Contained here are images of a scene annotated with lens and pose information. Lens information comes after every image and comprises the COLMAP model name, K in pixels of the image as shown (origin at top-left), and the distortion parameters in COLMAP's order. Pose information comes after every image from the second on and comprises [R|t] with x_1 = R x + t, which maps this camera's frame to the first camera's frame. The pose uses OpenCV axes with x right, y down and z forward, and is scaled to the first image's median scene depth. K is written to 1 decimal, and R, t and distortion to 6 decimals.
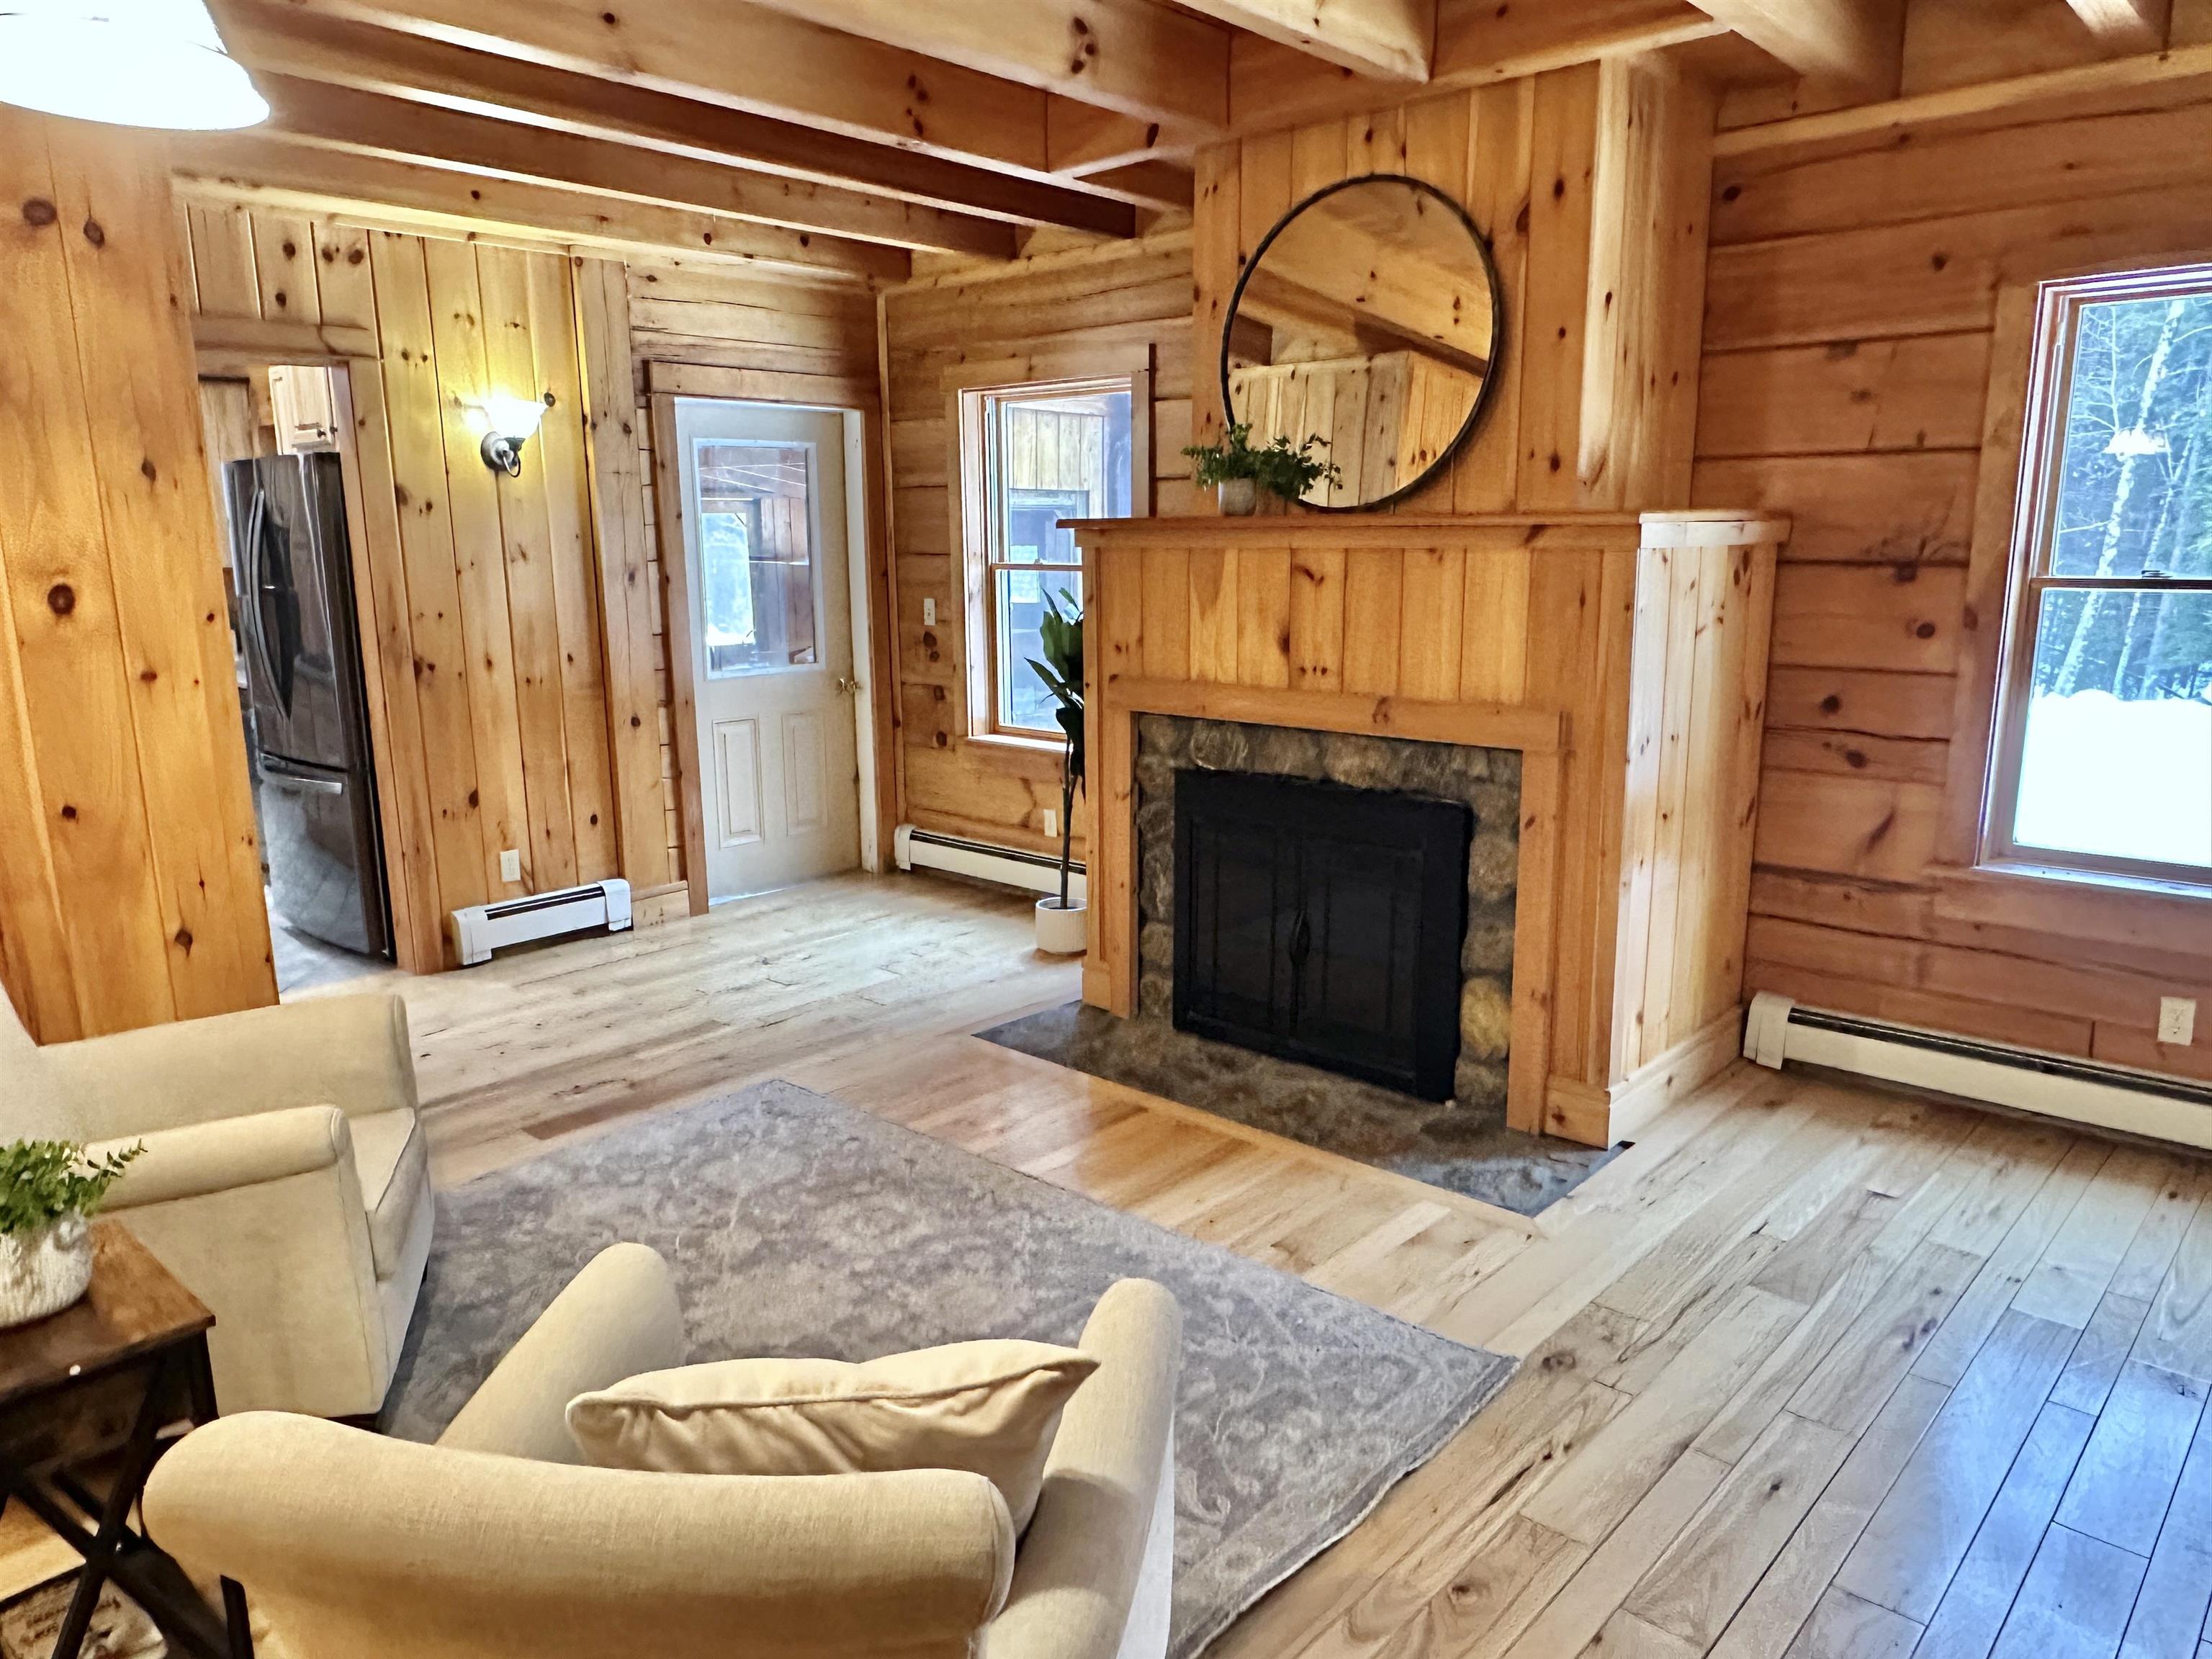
lens RADIAL K [[1491.0, 0, 1095.6], [0, 1491.0, 843.6], [0, 0, 1]] dist [-0.008585, -0.001473]
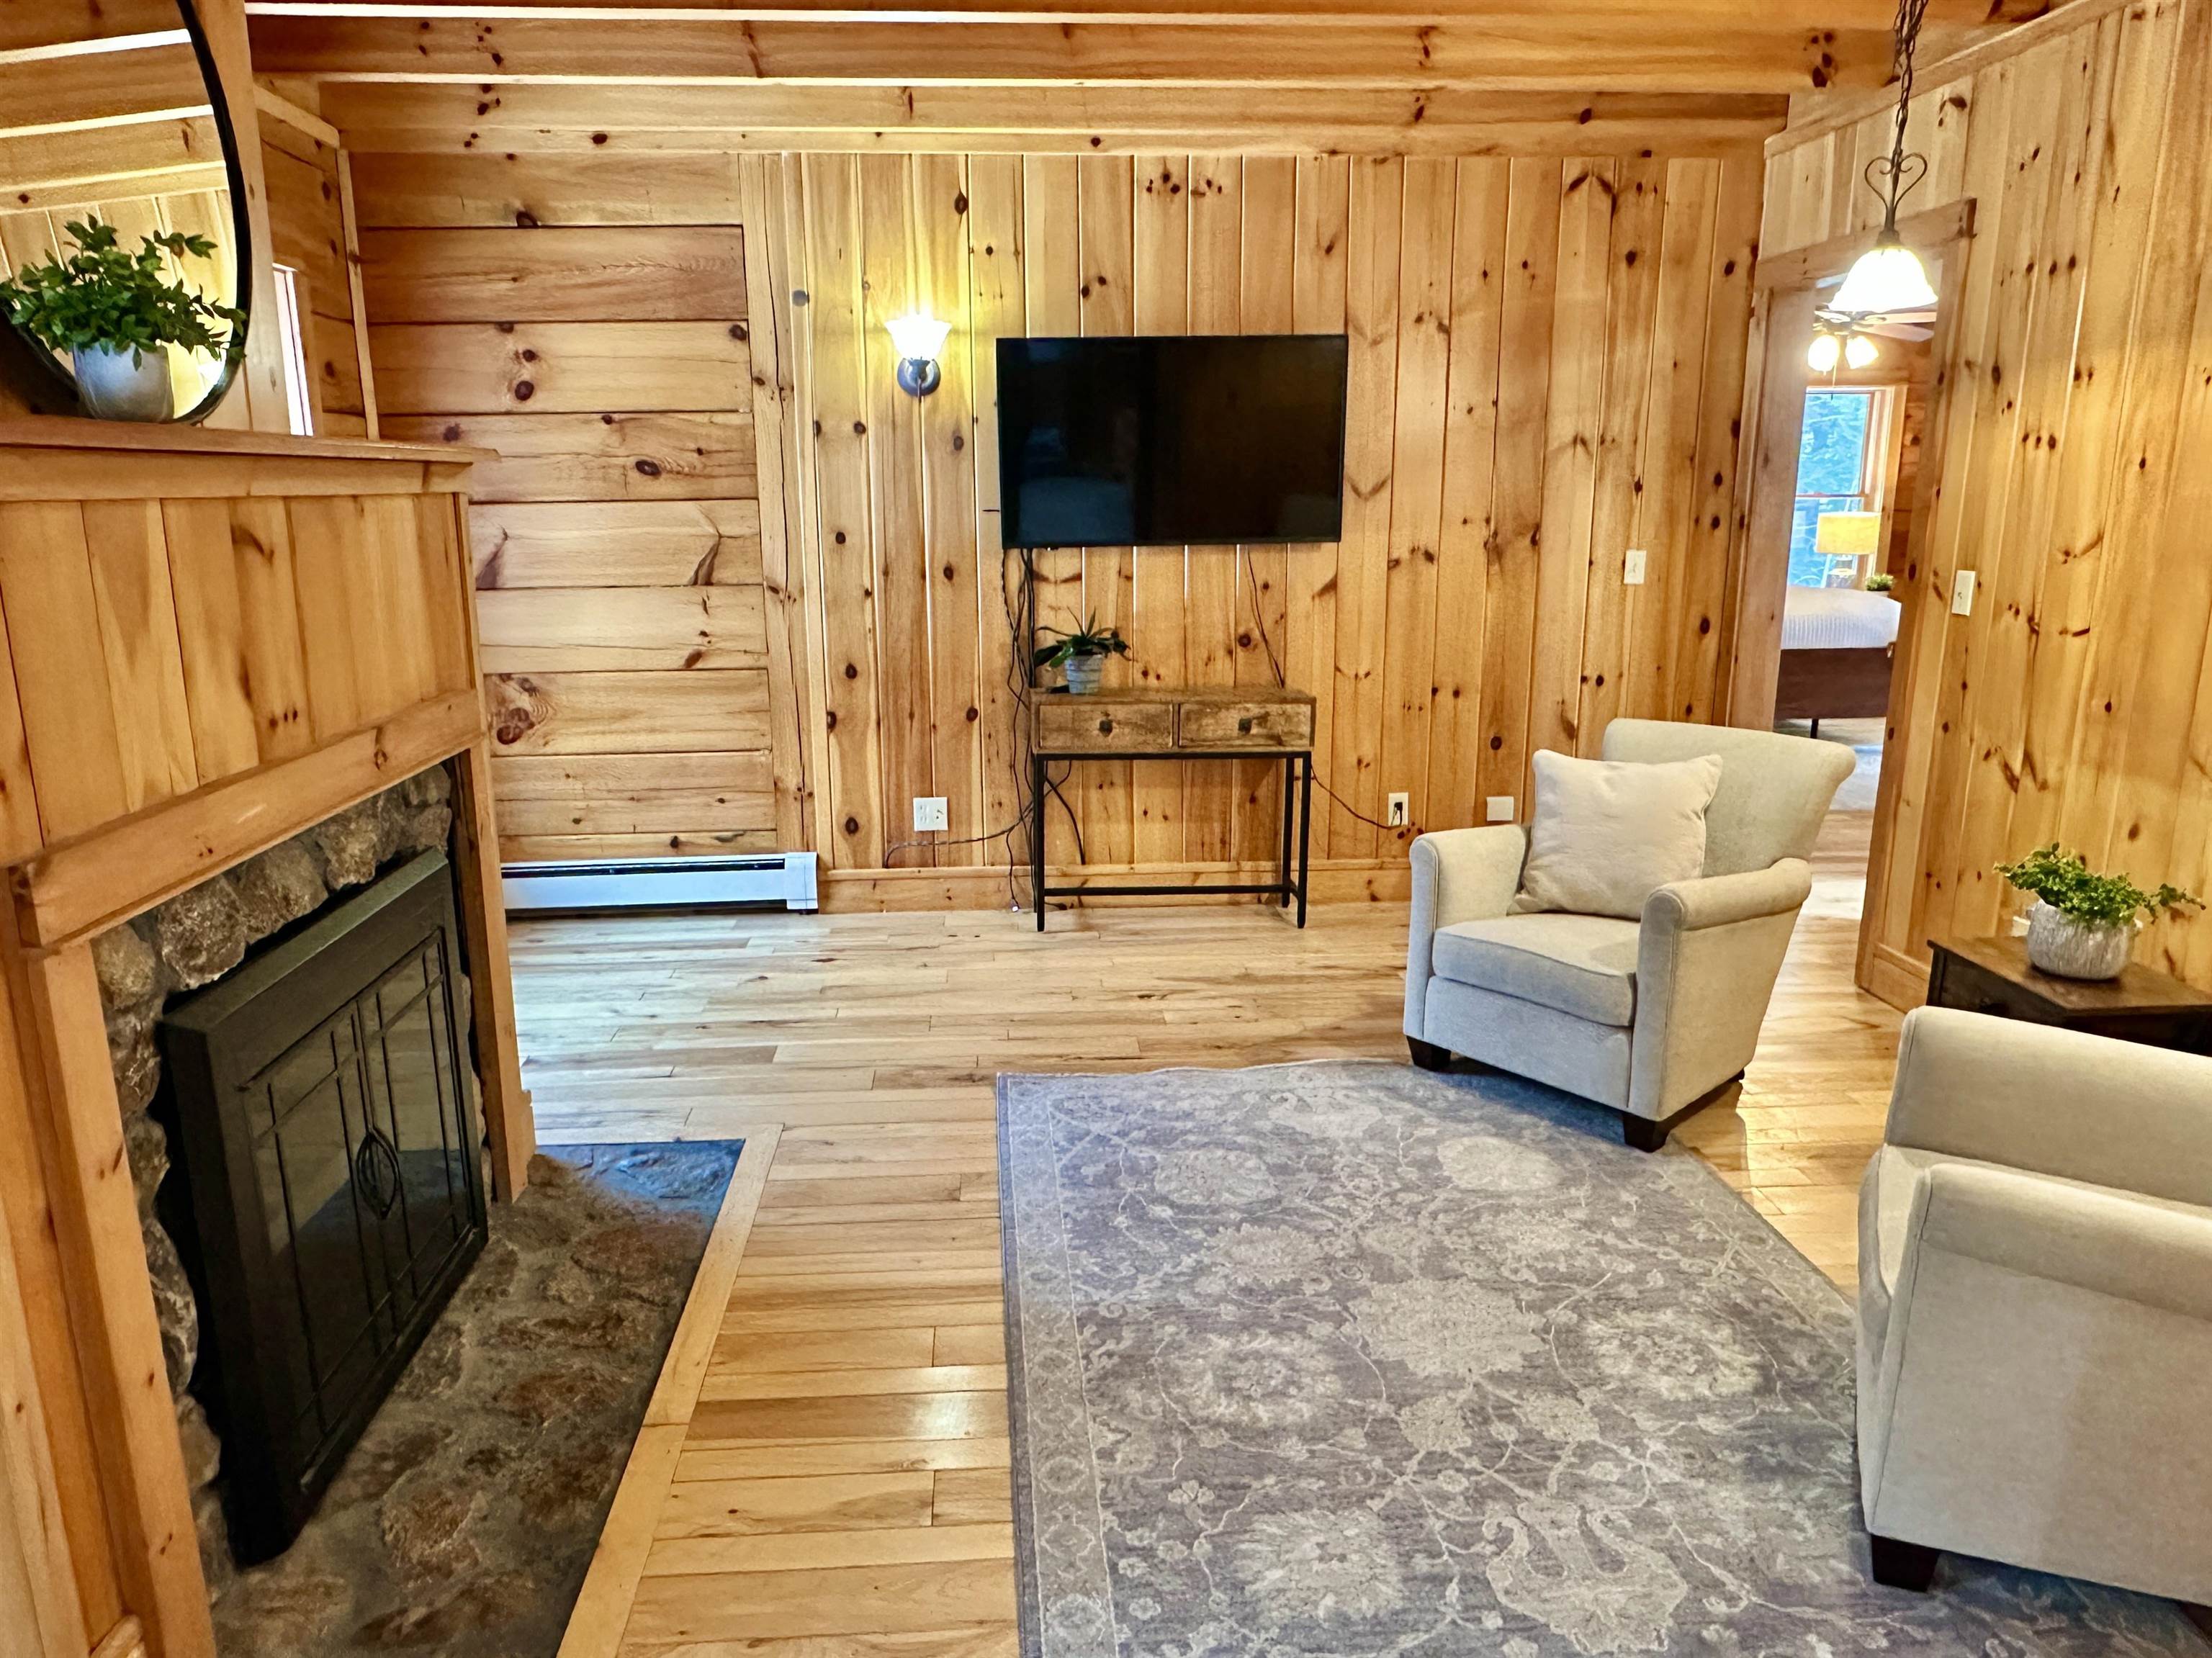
lens RADIAL K [[1490.9, 0, 1095.6], [0, 1490.9, 843.1], [0, 0, 1]] dist [-0.008585, -0.001473]
pose [[-0.723644, -0.143678, 0.675053, -0.510245], [0.159697, 0.916691, 0.366299, -0.256581], [-0.671444, 0.372874, -0.640413, 1.312535]]
